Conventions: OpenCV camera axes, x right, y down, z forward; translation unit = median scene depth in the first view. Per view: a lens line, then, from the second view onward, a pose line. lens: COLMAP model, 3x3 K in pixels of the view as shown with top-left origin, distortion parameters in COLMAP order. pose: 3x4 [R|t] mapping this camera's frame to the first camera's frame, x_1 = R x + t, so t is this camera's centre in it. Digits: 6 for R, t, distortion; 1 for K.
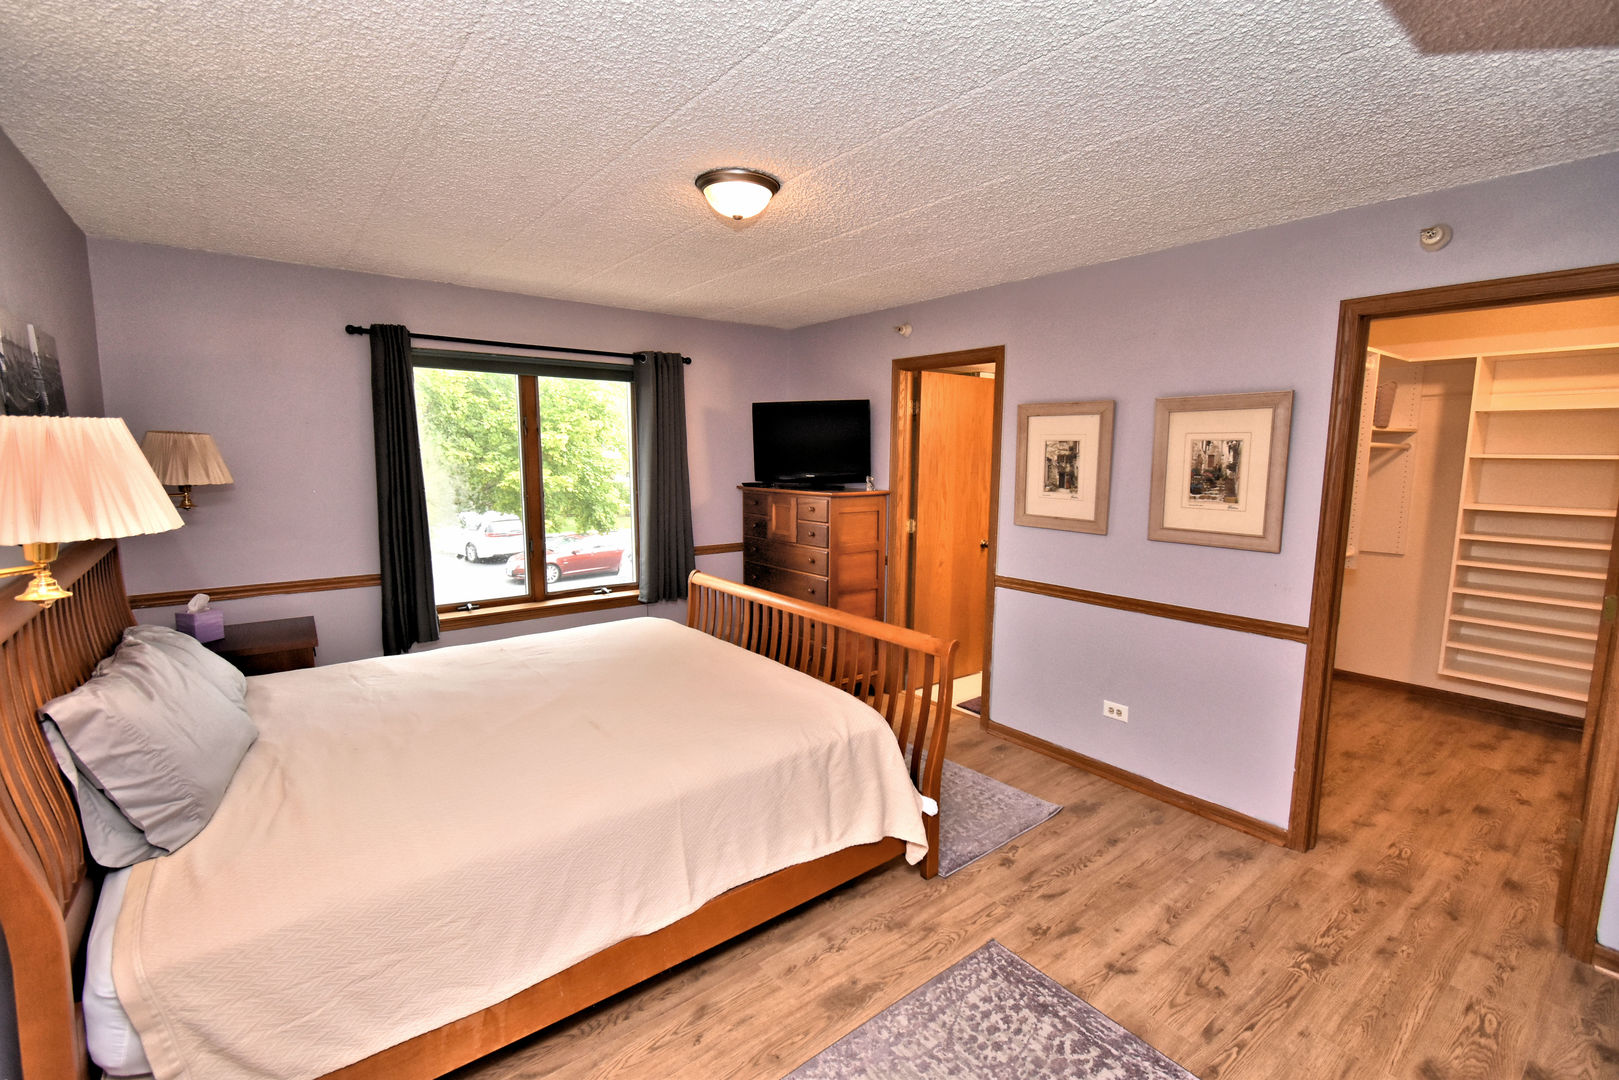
lens RADIAL K [[716.6, 0, 807.3], [0, 716.6, 540.2], [0, 0, 1]] dist [0.016292, -0.006942]
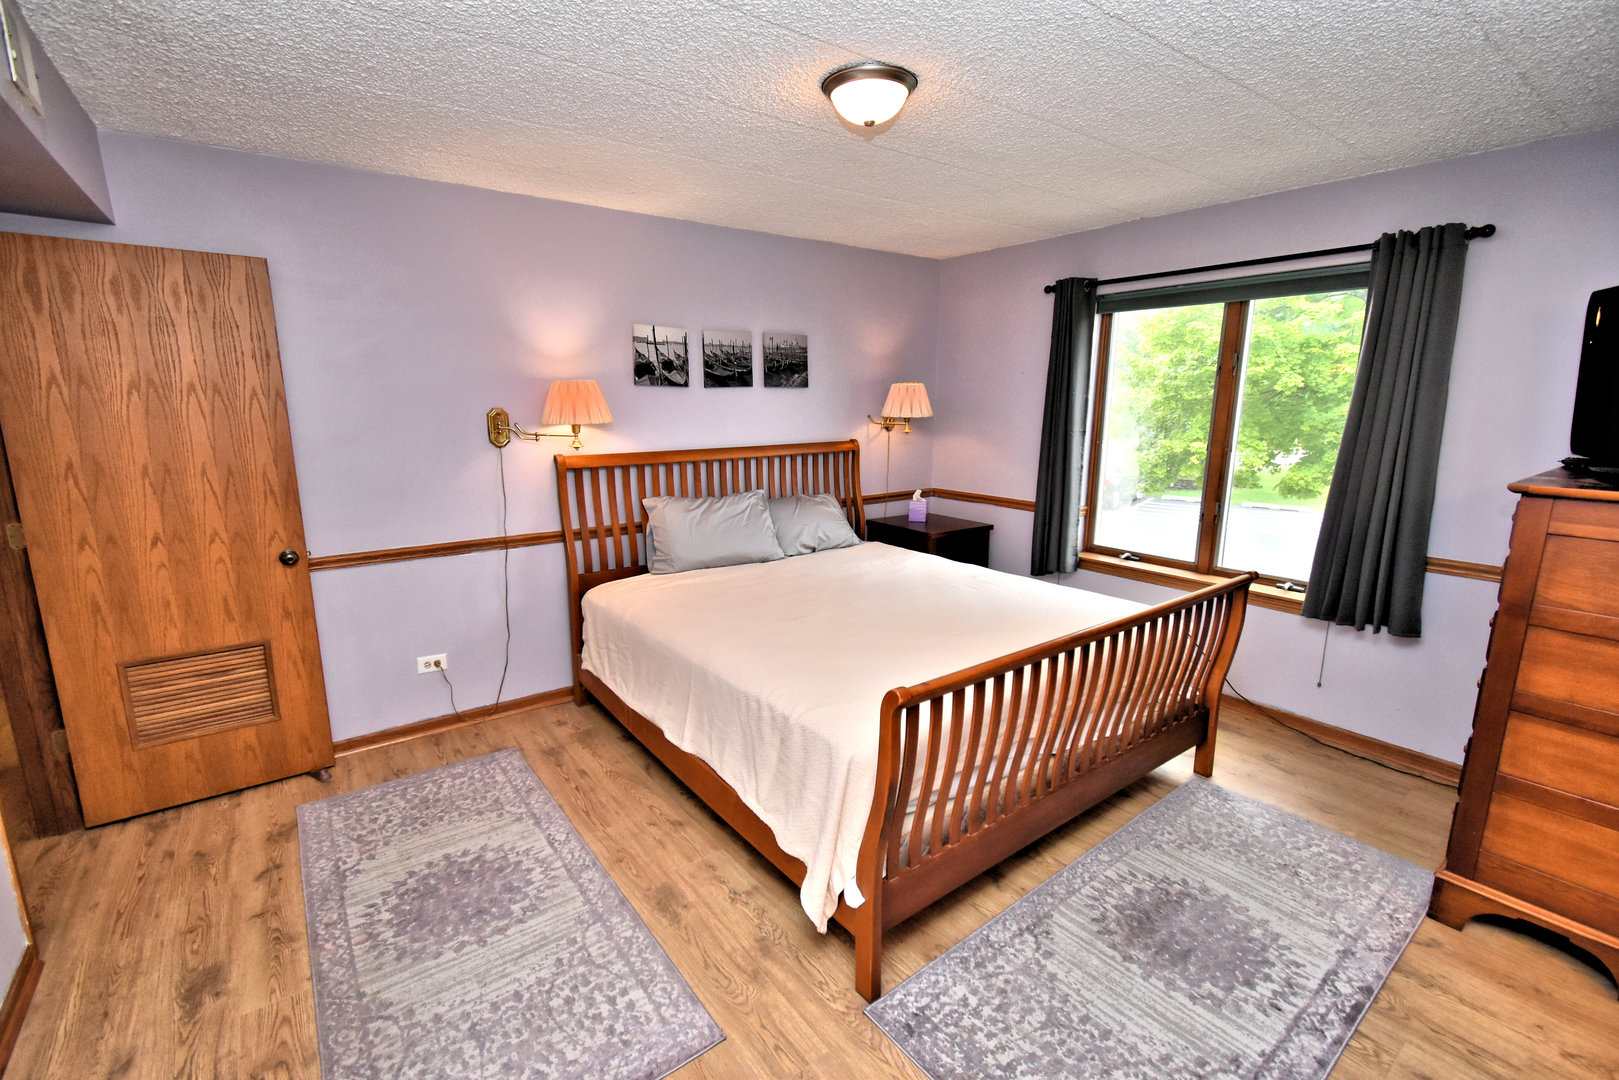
lens RADIAL K [[715.9, 0, 810.4], [0, 715.9, 544.1], [0, 0, 1]] dist [0.011400, -0.005911]
pose [[-0.018257, 0.198171, -0.979998, 0.459881], [-0.125737, 0.971924, 0.198880, -0.058875], [0.991896, 0.126853, 0.007173, 0.521022]]
